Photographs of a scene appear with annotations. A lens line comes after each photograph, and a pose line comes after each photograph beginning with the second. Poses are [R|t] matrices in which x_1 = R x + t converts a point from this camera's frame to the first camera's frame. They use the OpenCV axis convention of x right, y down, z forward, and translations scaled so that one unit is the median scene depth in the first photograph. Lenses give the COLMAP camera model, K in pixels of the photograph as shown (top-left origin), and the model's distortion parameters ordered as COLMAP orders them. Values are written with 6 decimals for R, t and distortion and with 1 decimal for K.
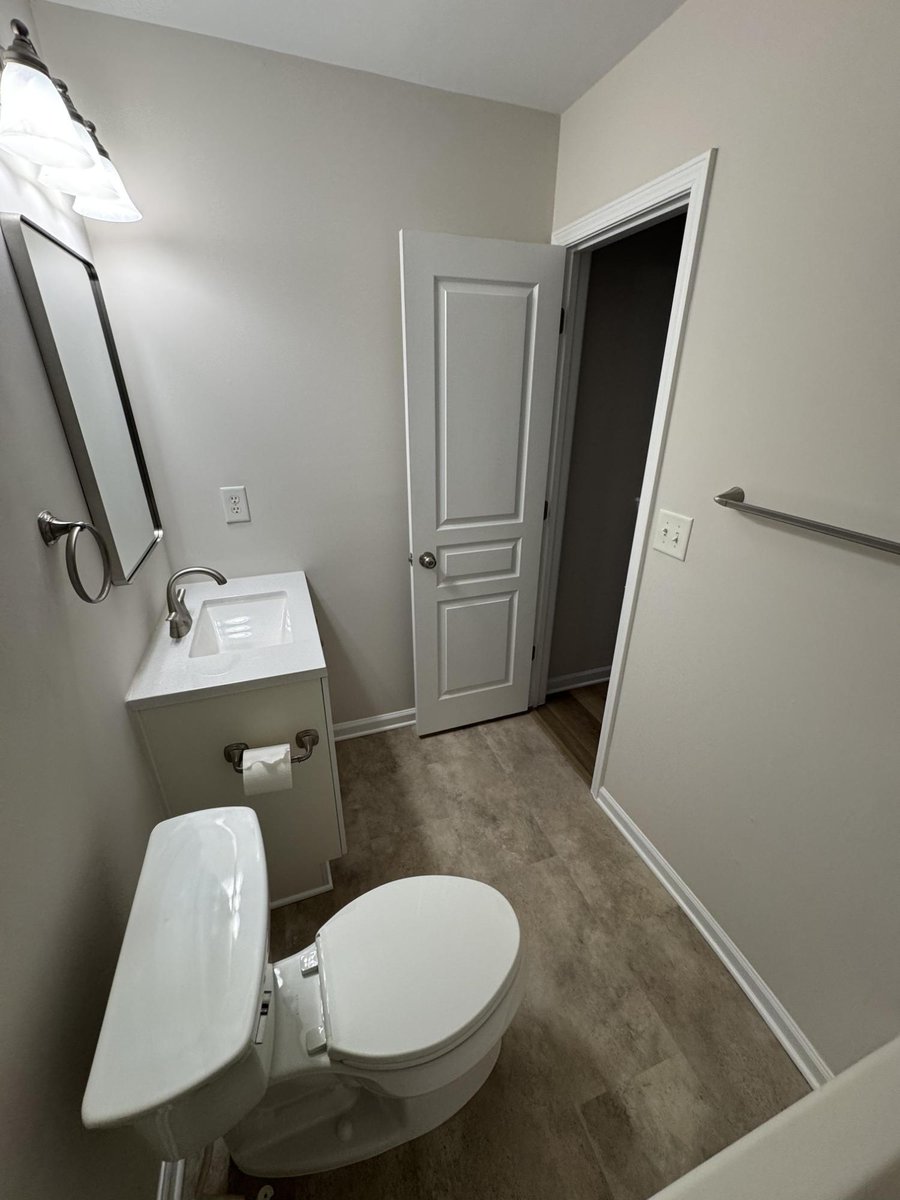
lens RADIAL K [[474.6, 0, 448.5], [0, 474.6, 600.5], [0, 0, 1]] dist [-0.003617, 0.000895]
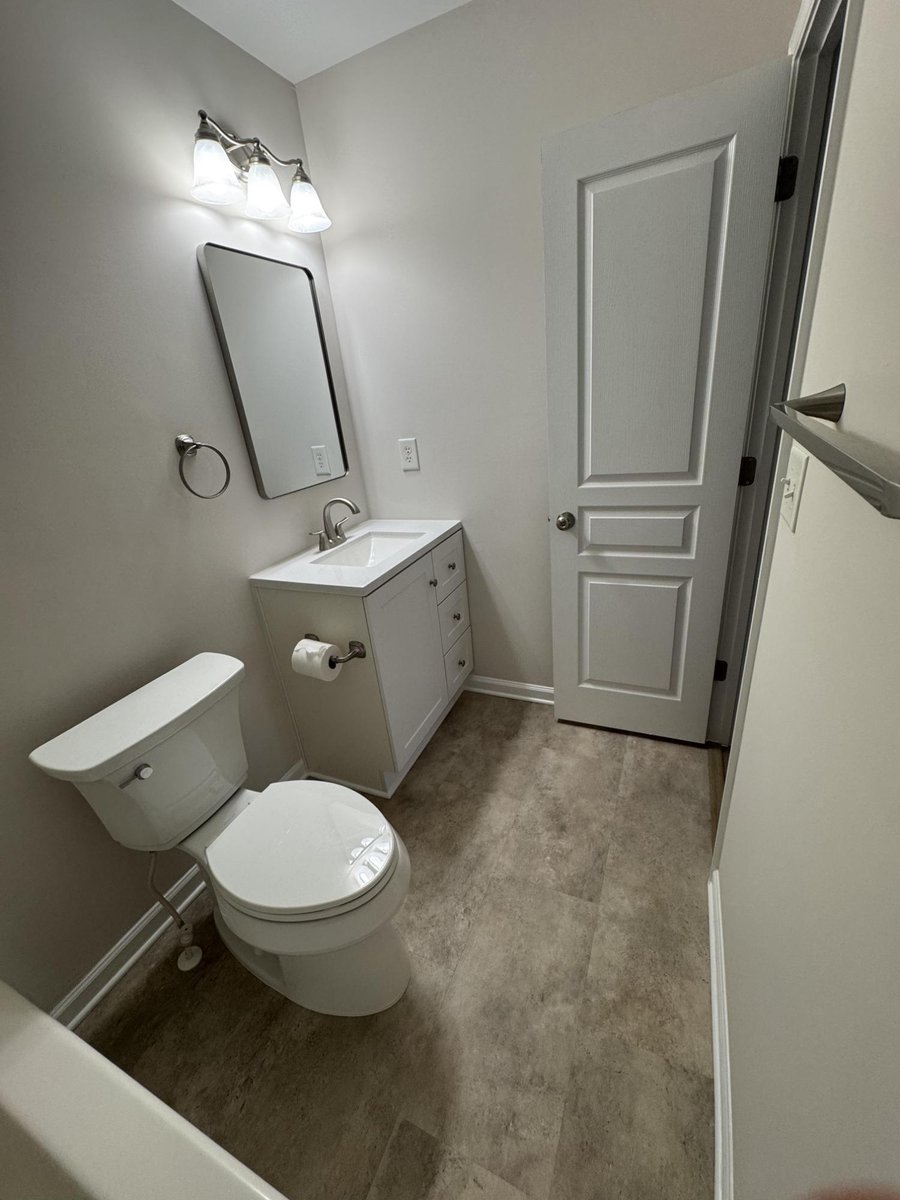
lens RADIAL K [[474.6, 0, 451.0], [0, 474.6, 600.0], [0, 0, 1]] dist [-0.003617, 0.000895]
pose [[0.715845, 0.201846, -0.668449, 0.461283], [-0.187681, 0.977699, 0.094239, 0.017455], [0.672564, 0.057994, 0.737763, 0.223437]]
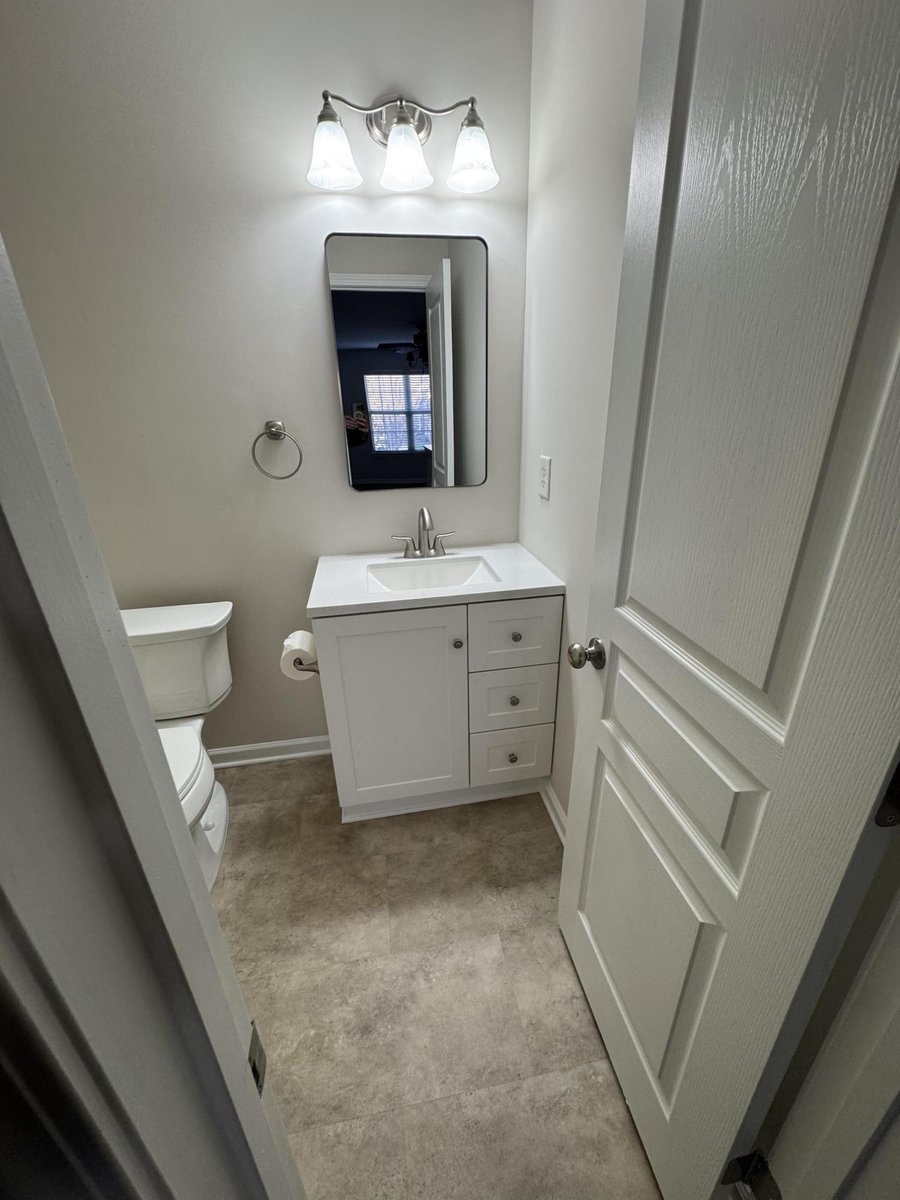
lens RADIAL K [[474.6, 0, 451.3], [0, 474.6, 600.9], [0, 0, 1]] dist [-0.003617, 0.000895]
pose [[-0.169638, 0.378766, -0.909813, 0.442259], [-0.385958, 0.823916, 0.414969, -0.301237], [0.906785, 0.421544, 0.006420, 0.906527]]
